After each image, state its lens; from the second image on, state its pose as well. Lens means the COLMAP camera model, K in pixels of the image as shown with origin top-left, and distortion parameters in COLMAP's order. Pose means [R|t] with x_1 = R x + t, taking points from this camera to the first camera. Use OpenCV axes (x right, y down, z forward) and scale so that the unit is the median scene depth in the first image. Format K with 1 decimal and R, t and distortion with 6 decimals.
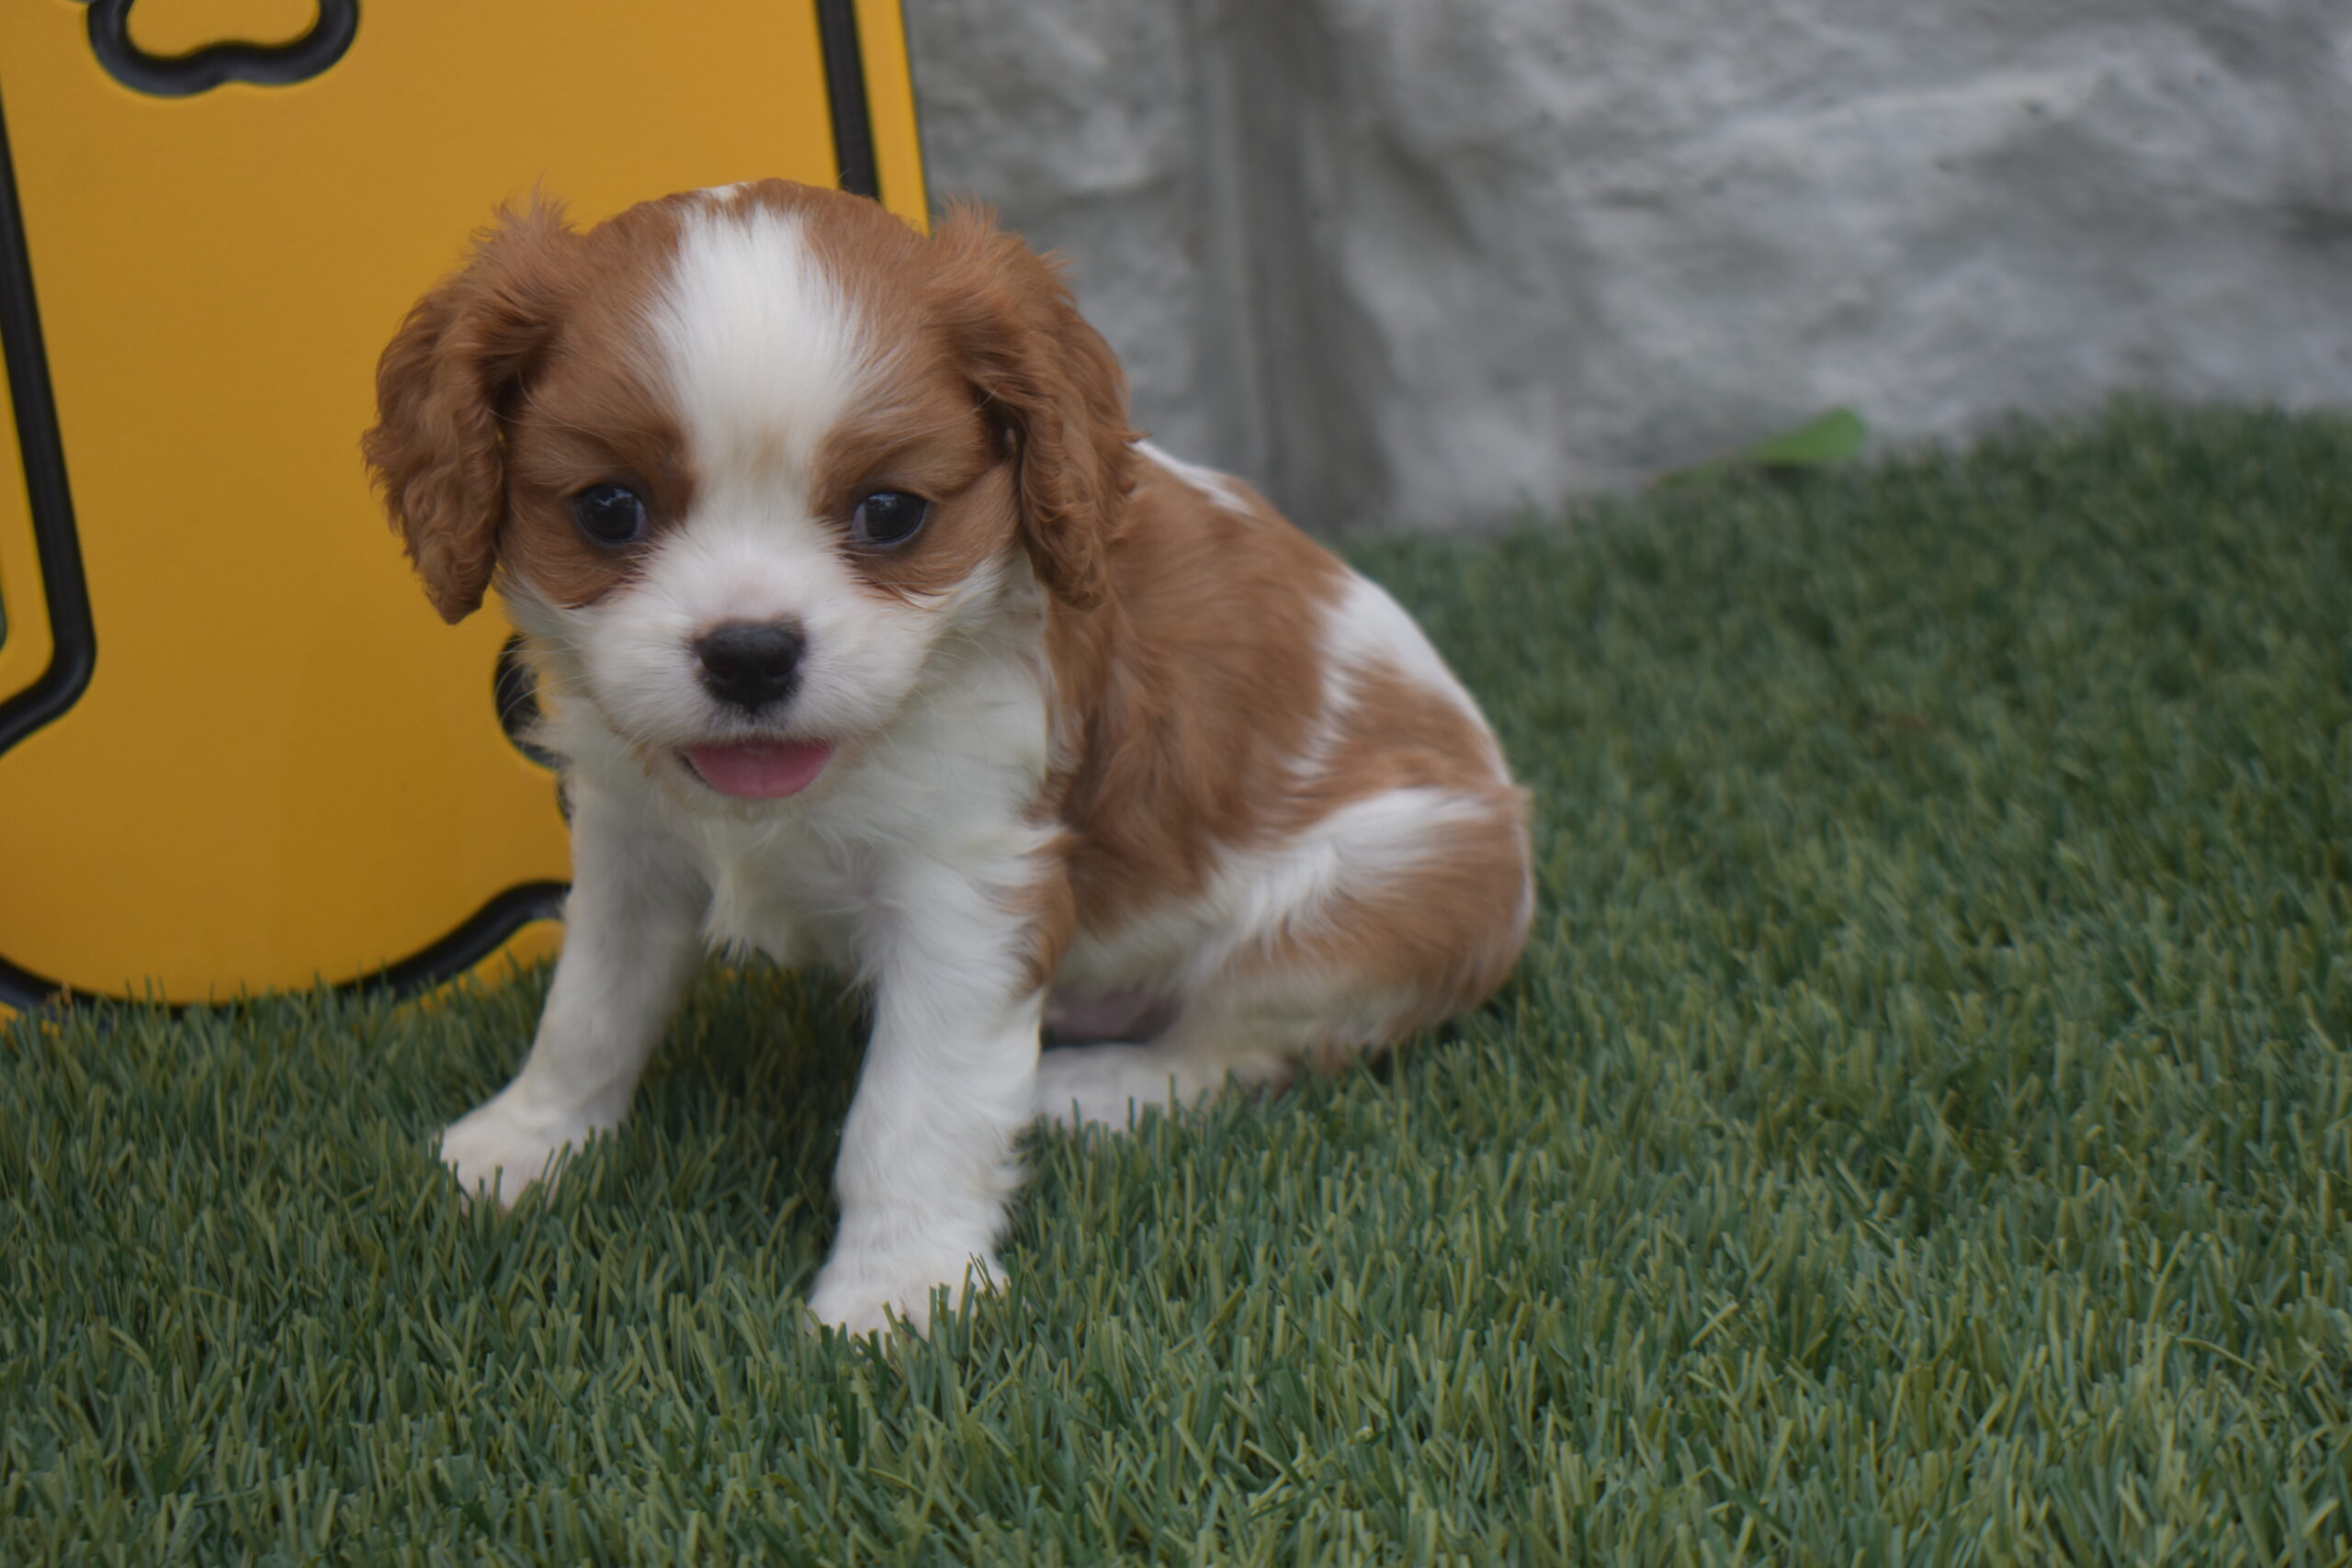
lens RADIAL K [[4248.4, 0, 1174.5], [0, 4248.4, 775.9], [0, 0, 1]] dist [0.015895, 0.000000]
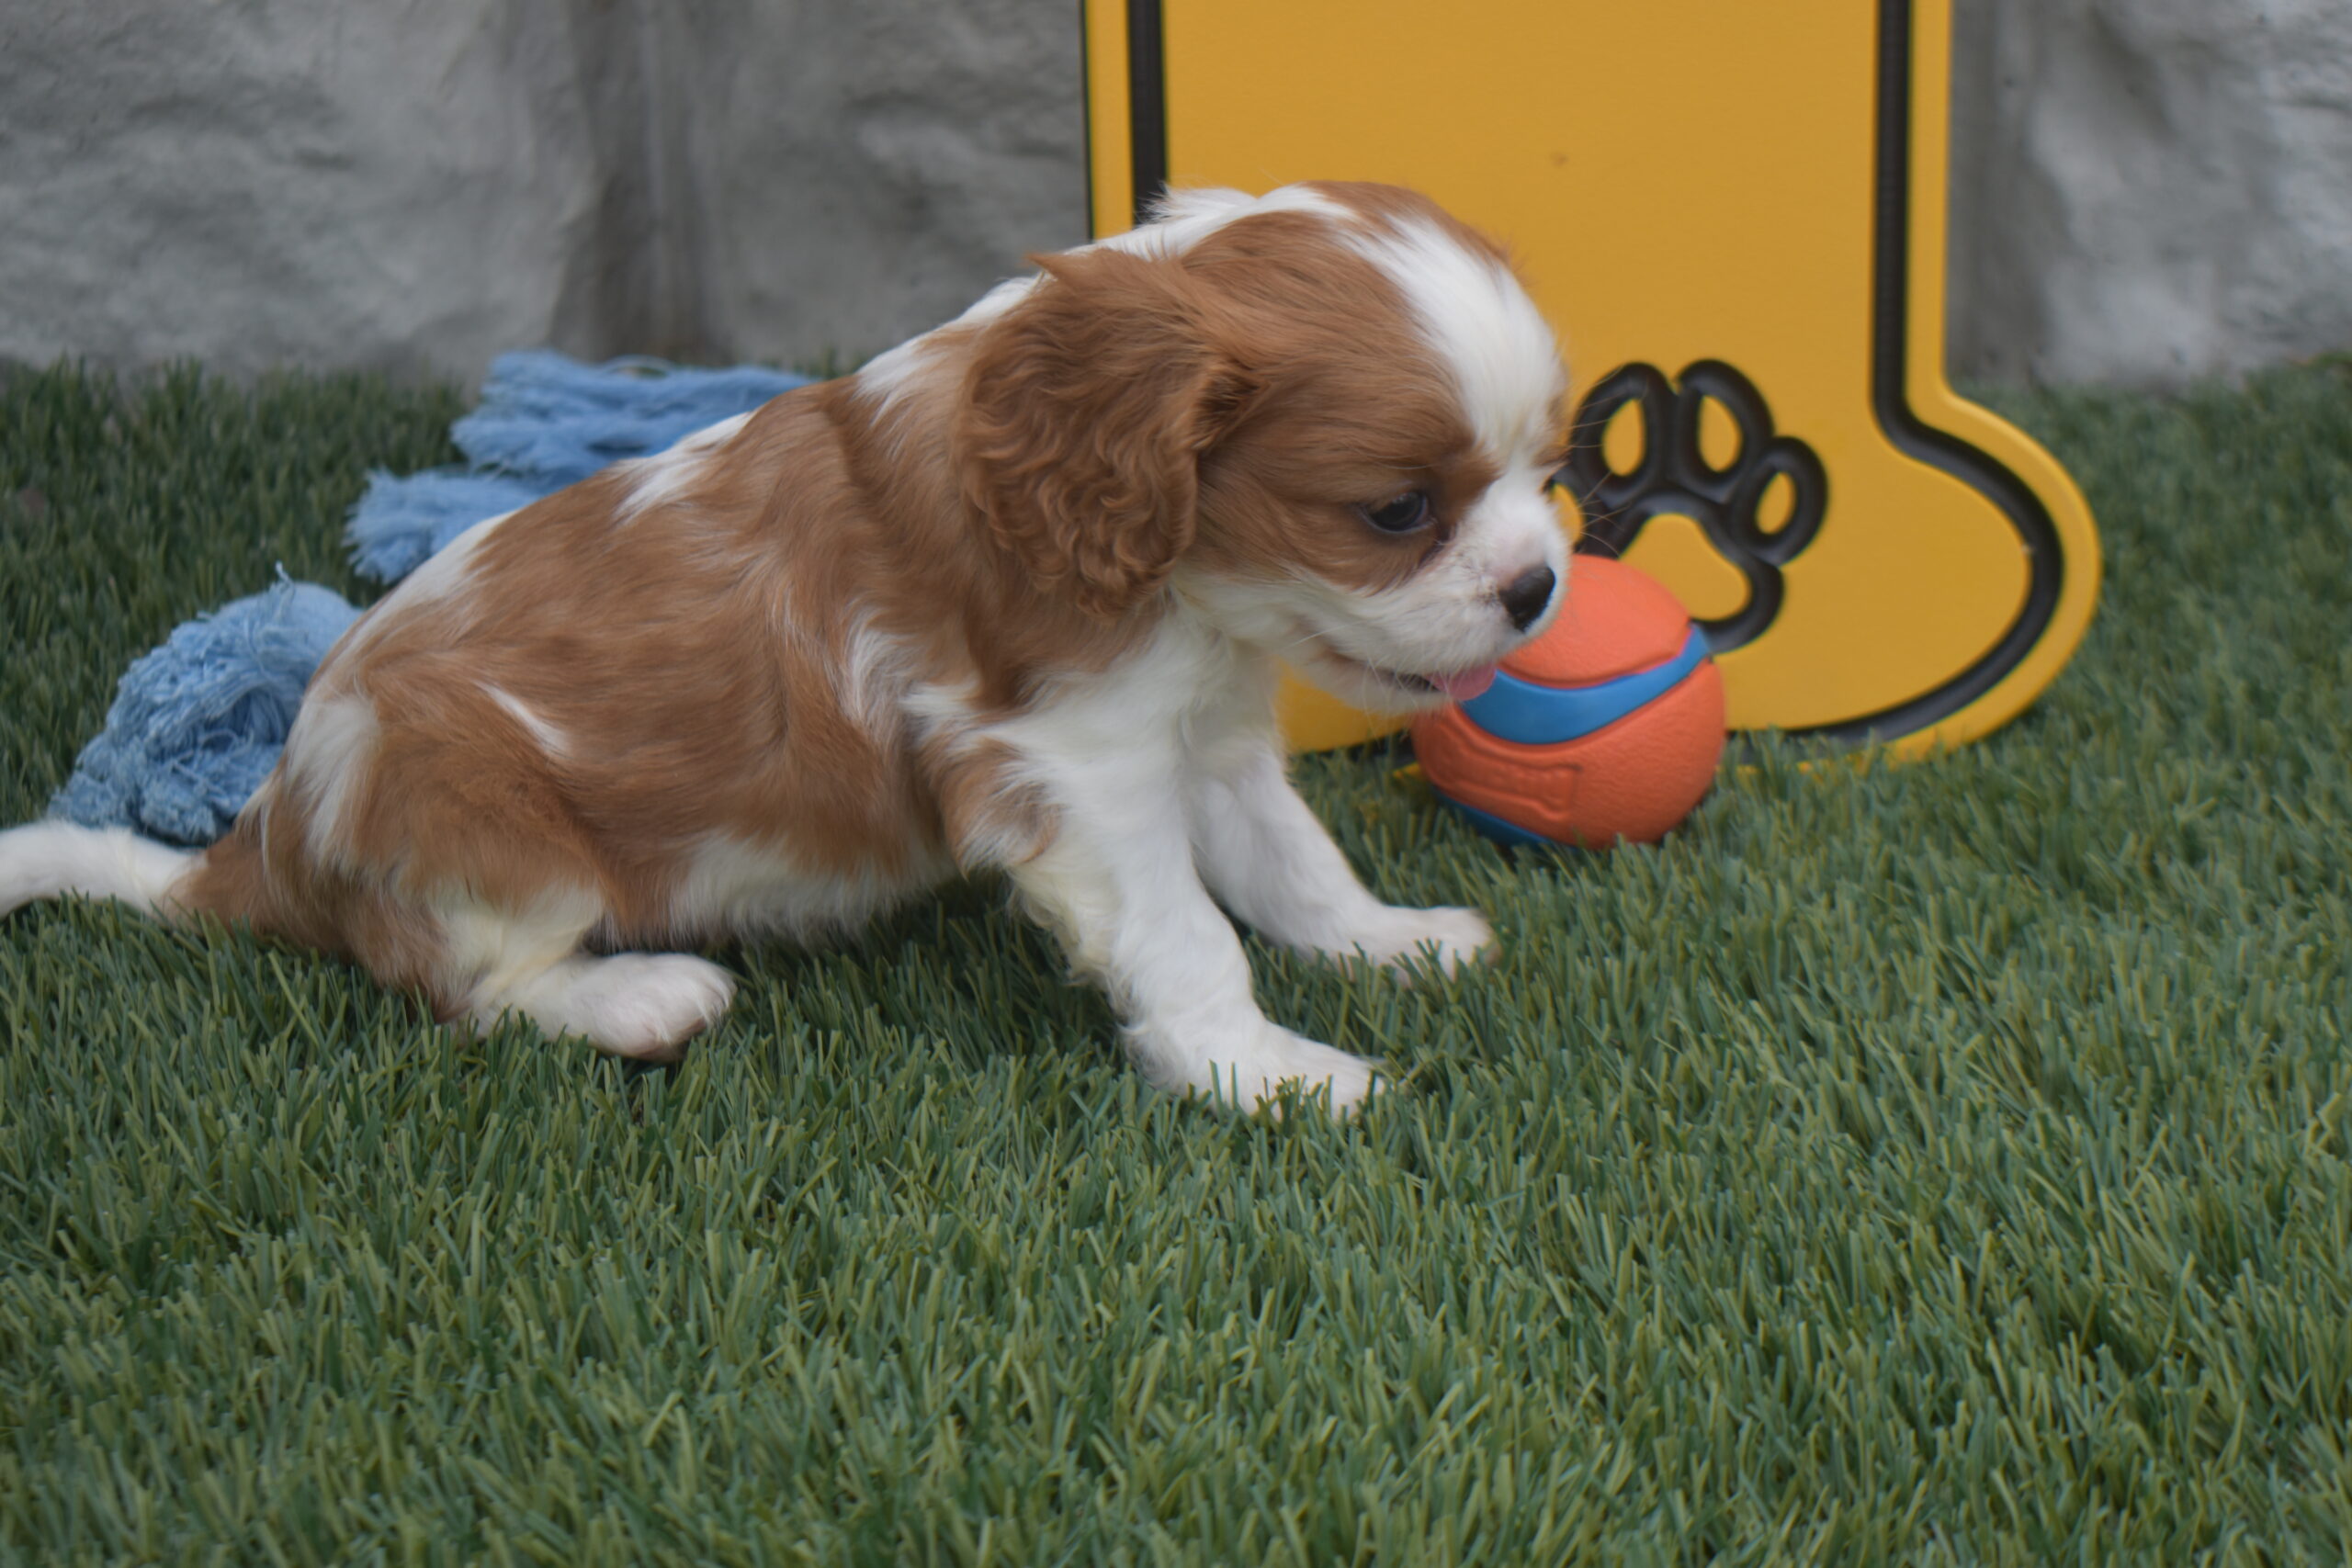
lens RADIAL K [[4248.4, 0, 1179.0], [0, 4248.4, 784.0], [0, 0, 1]] dist [0.015895, 0.000000]
pose [[0.995001, 0.079282, 0.060721, -0.310664], [-0.083603, 0.993875, 0.072268, -0.019501], [-0.054620, -0.076983, 0.995535, -0.121290]]
